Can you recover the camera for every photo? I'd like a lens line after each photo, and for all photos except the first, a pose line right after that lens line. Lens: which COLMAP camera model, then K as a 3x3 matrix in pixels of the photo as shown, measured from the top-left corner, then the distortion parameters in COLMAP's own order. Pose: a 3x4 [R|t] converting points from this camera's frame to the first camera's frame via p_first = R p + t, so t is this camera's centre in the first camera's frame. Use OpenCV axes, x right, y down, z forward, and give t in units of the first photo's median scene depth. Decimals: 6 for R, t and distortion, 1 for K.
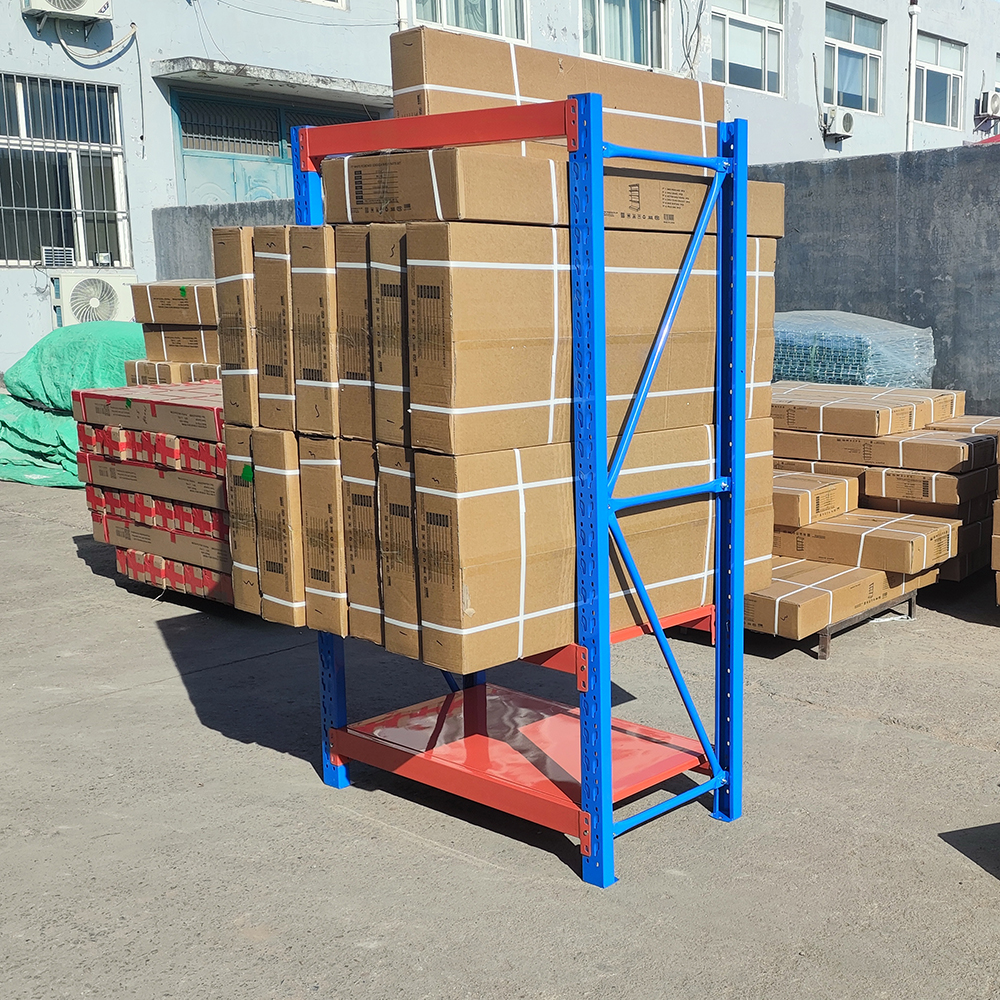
lens RADIAL K [[1339.1, 0, 548.2], [0, 1339.1, 513.2], [0, 0, 1]] dist [0.053444, 0.000000]
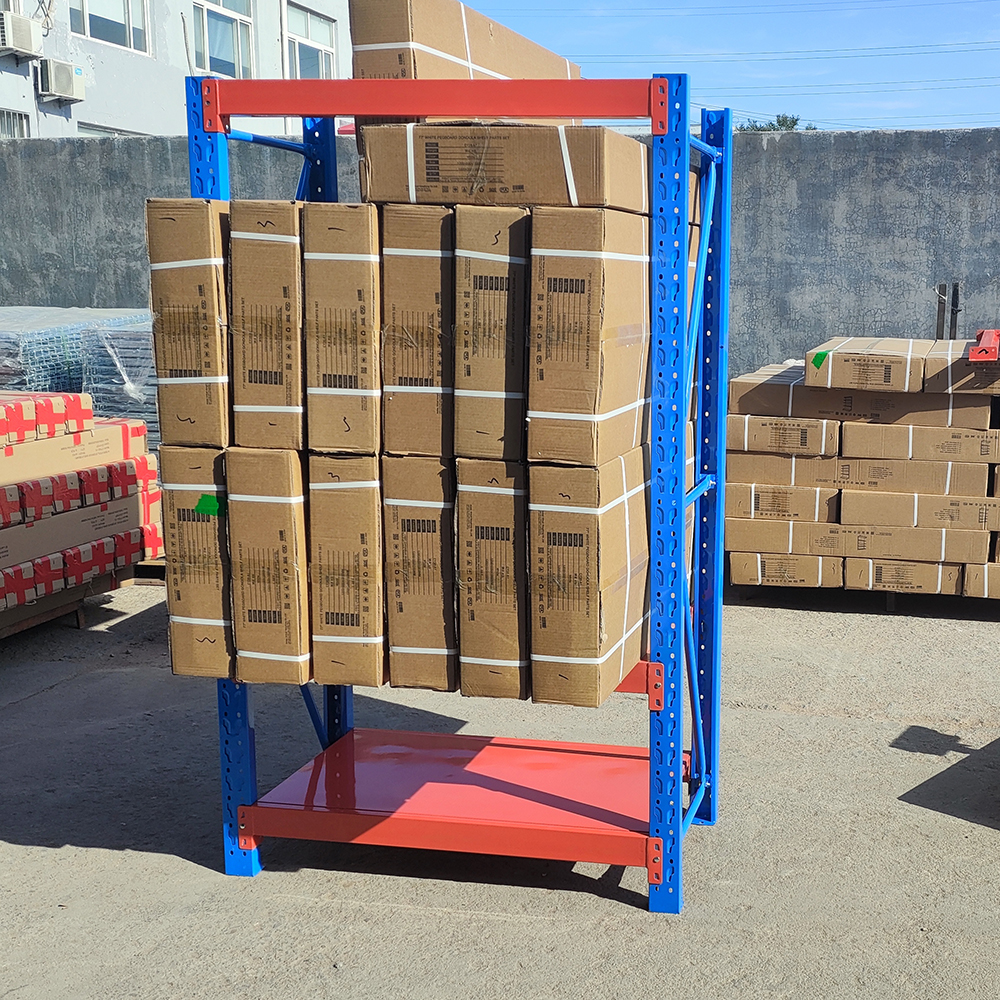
lens RADIAL K [[1437.7, 0, 544.8], [0, 1437.7, 524.7], [0, 0, 1]] dist [0.061002, 0.000000]
pose [[0.861564, -0.076216, 0.501894, -0.513804], [0.071480, 0.997029, 0.028702, -0.030076], [-0.502591, 0.011147, 0.864453, 0.156042]]
